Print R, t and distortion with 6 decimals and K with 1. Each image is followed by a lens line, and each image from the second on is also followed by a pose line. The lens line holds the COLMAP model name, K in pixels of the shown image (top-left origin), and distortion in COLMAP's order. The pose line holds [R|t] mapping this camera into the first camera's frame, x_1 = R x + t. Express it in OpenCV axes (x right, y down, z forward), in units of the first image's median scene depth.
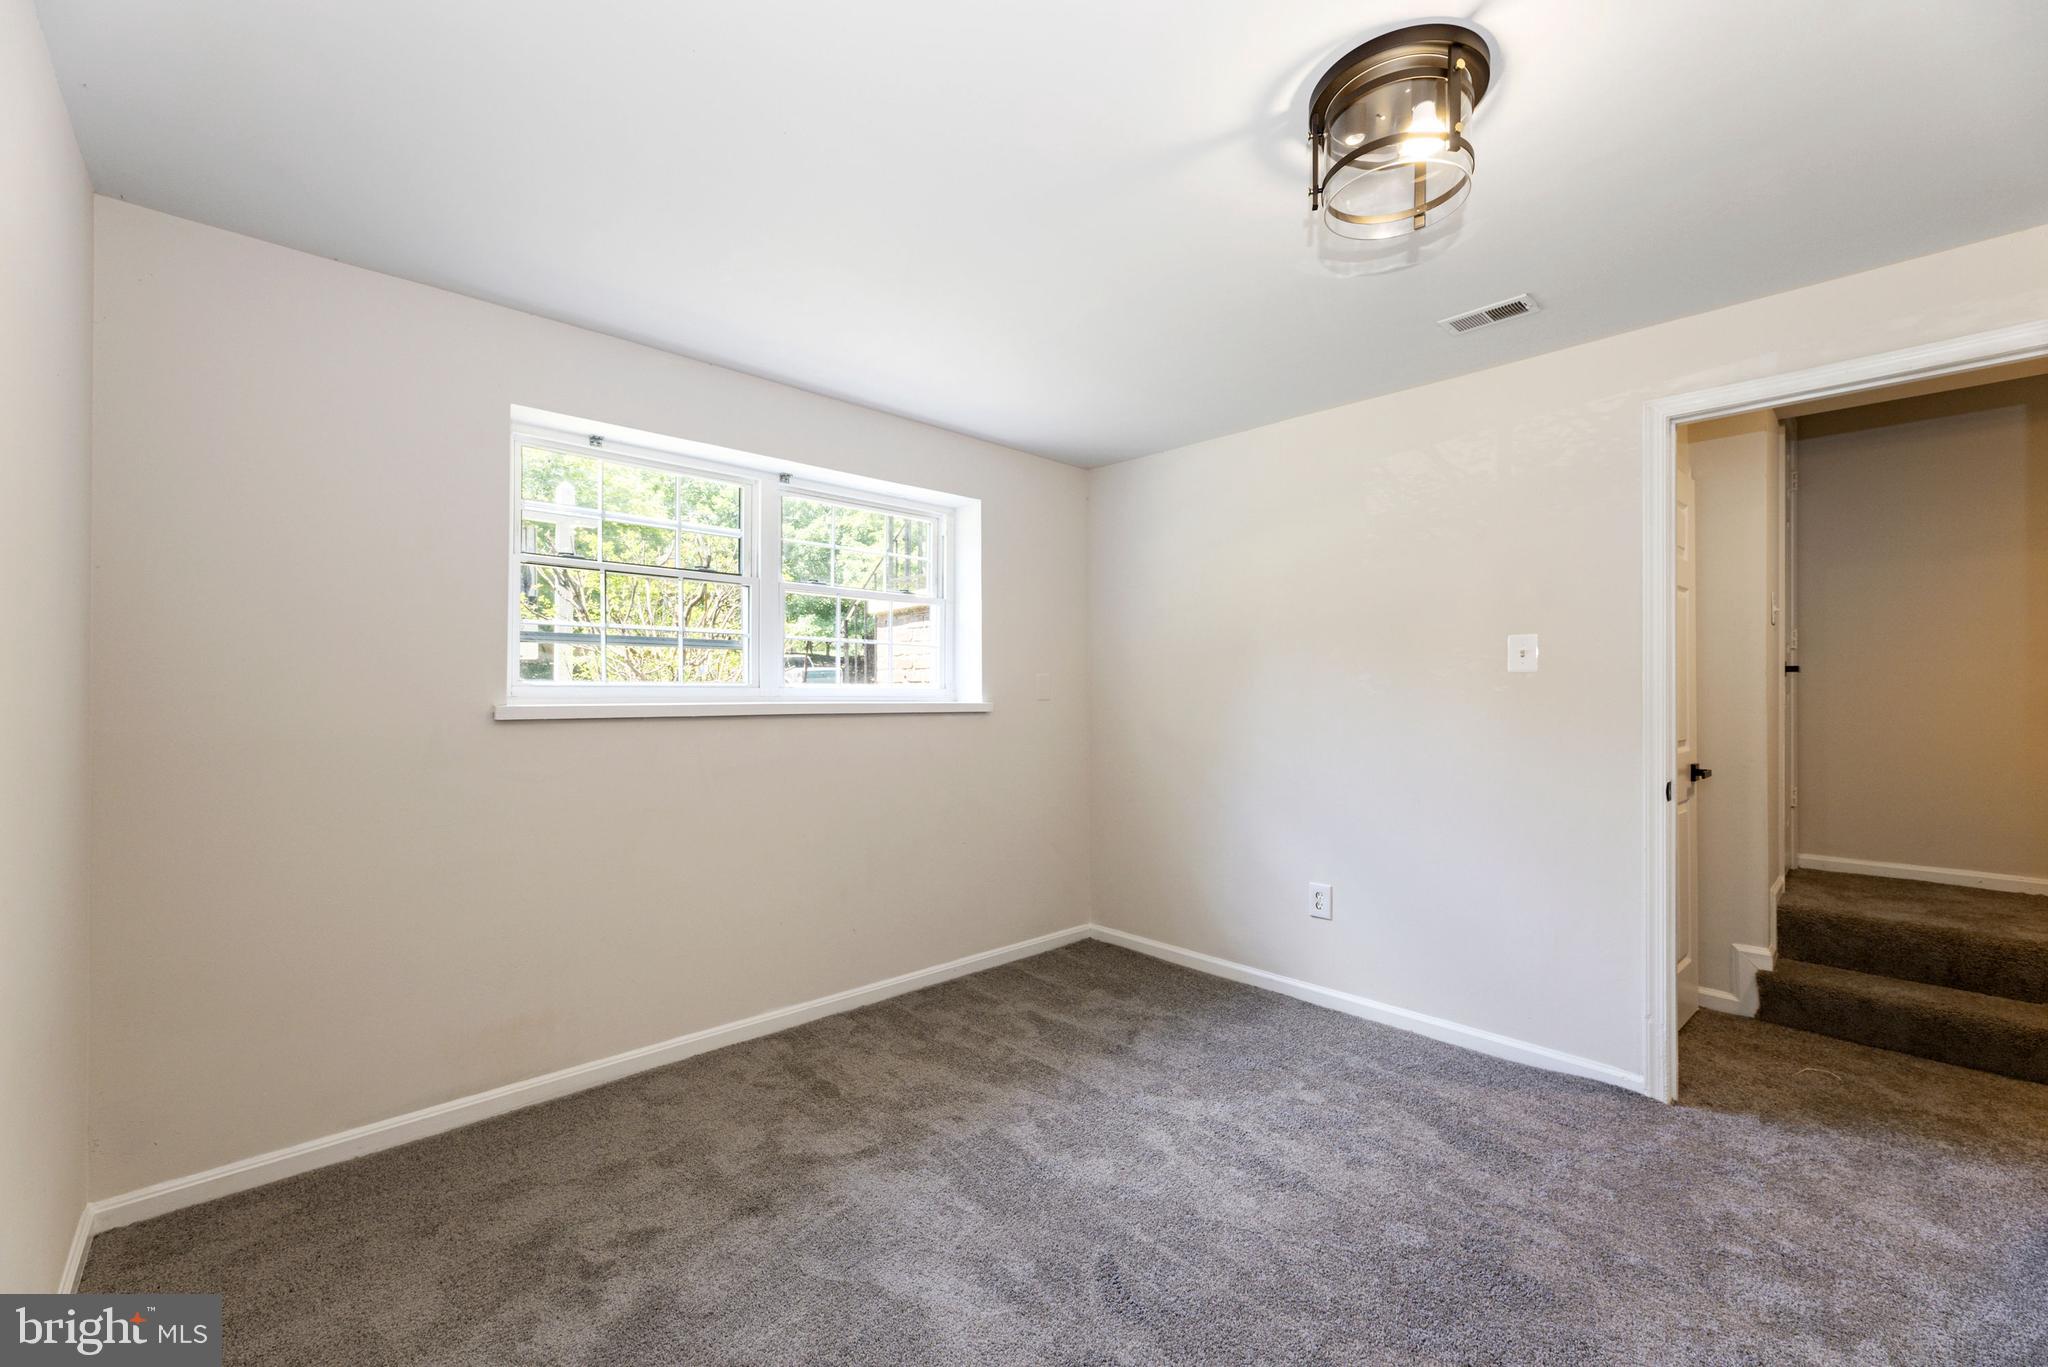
lens RADIAL K [[816.0, 0, 1020.8], [0, 816.0, 692.5], [0, 0, 1]] dist [0.000573, -0.000006]
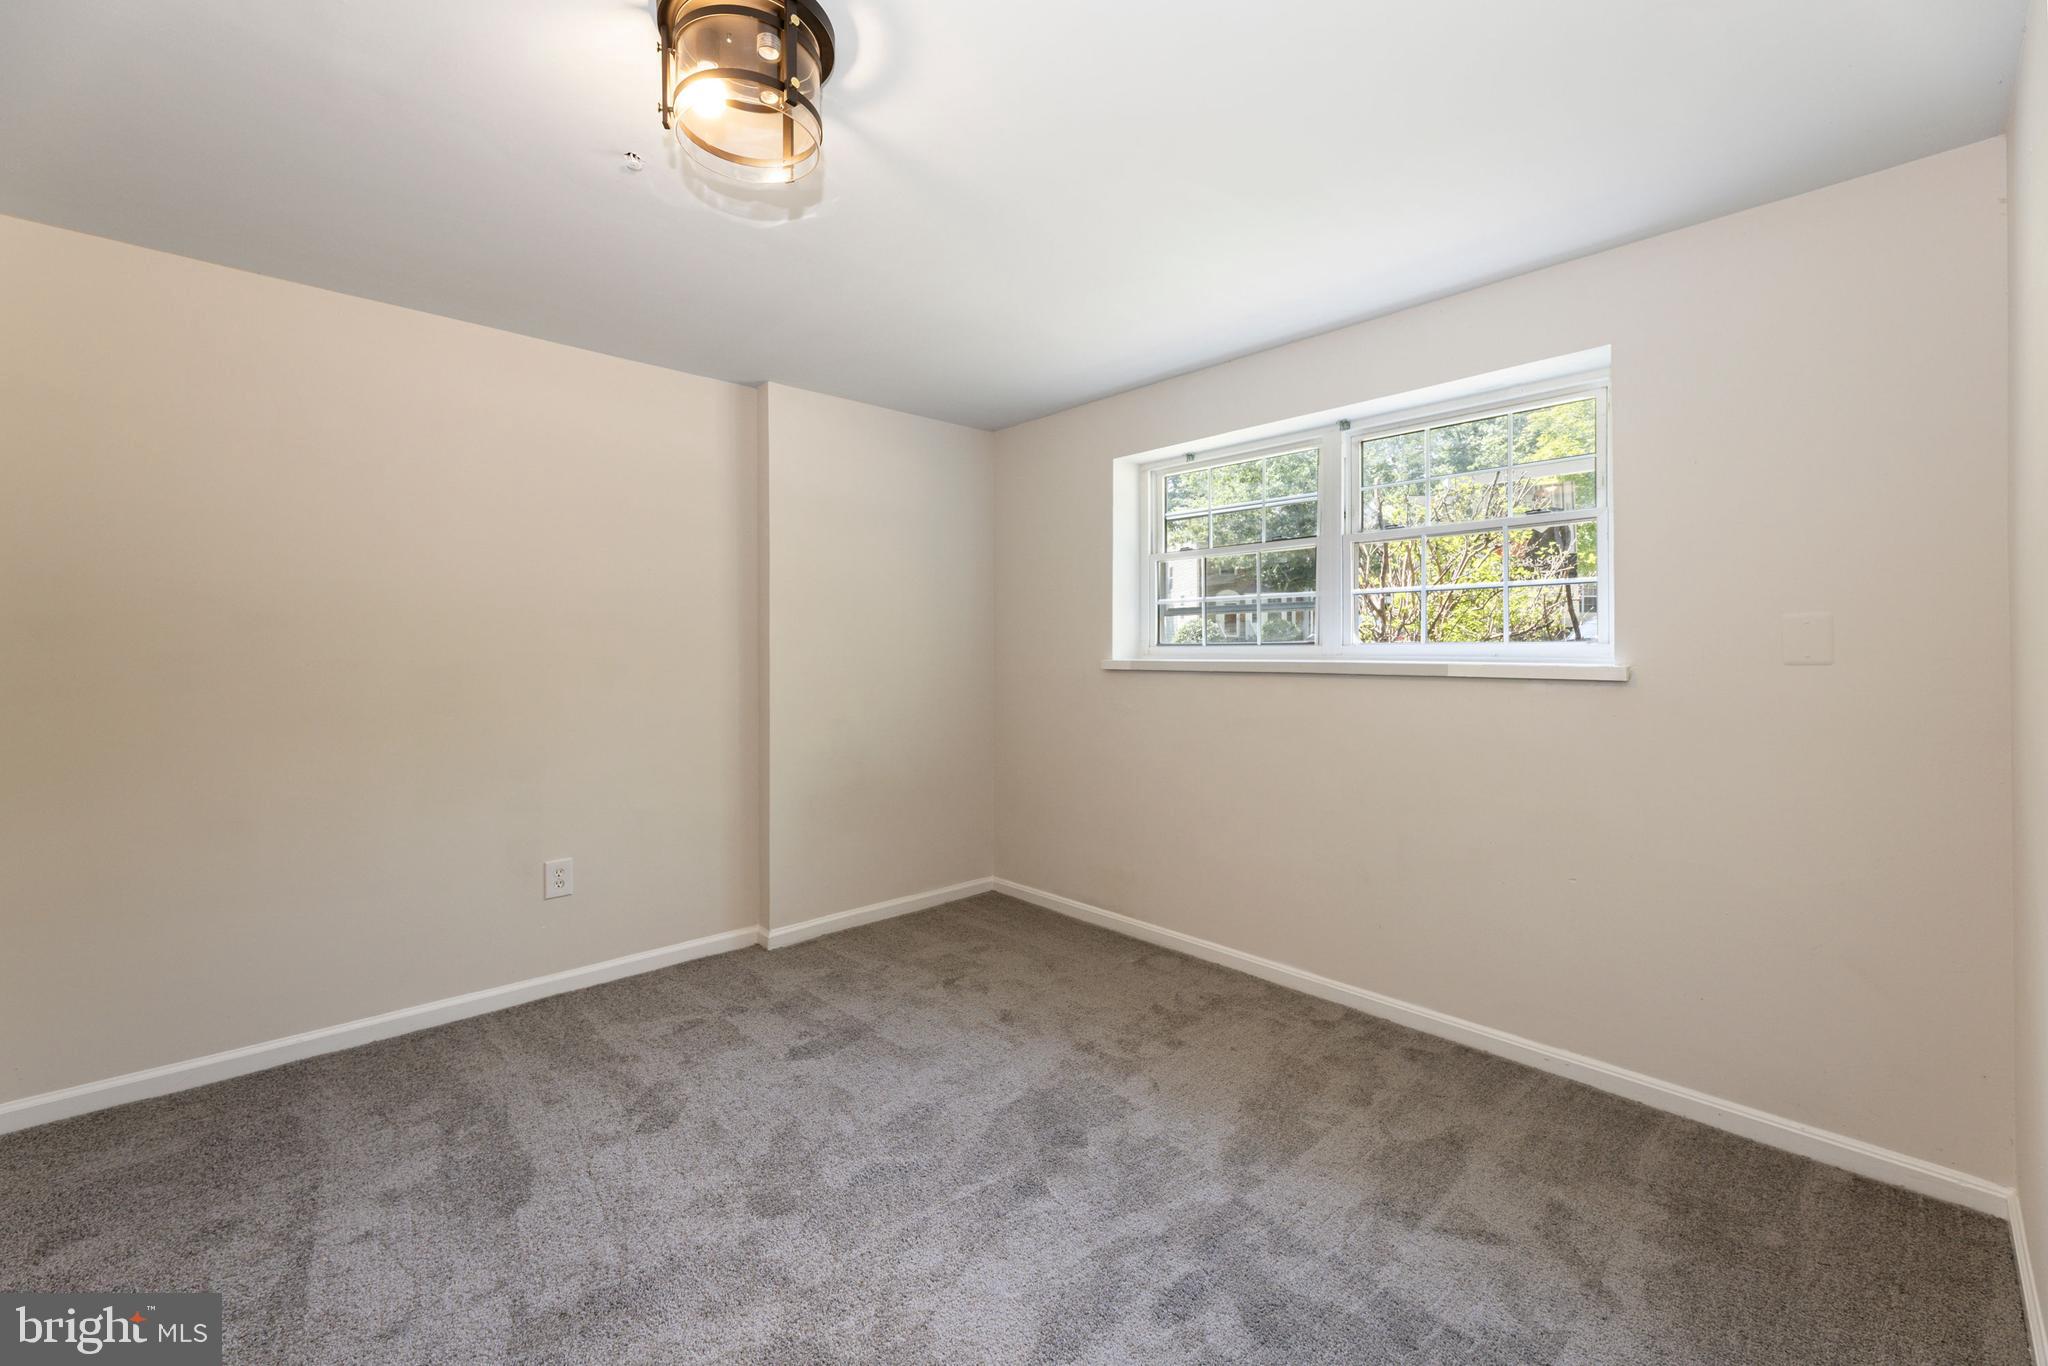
lens RADIAL K [[830.3, 0, 1022.0], [0, 830.3, 659.6], [0, 0, 1]] dist [0.000530, 0.000025]
pose [[-0.003275, 0.006826, -0.999971, 0.801341], [0.001418, 0.999976, 0.006821, 0.003022], [0.999994, -0.001396, -0.003284, 0.743698]]
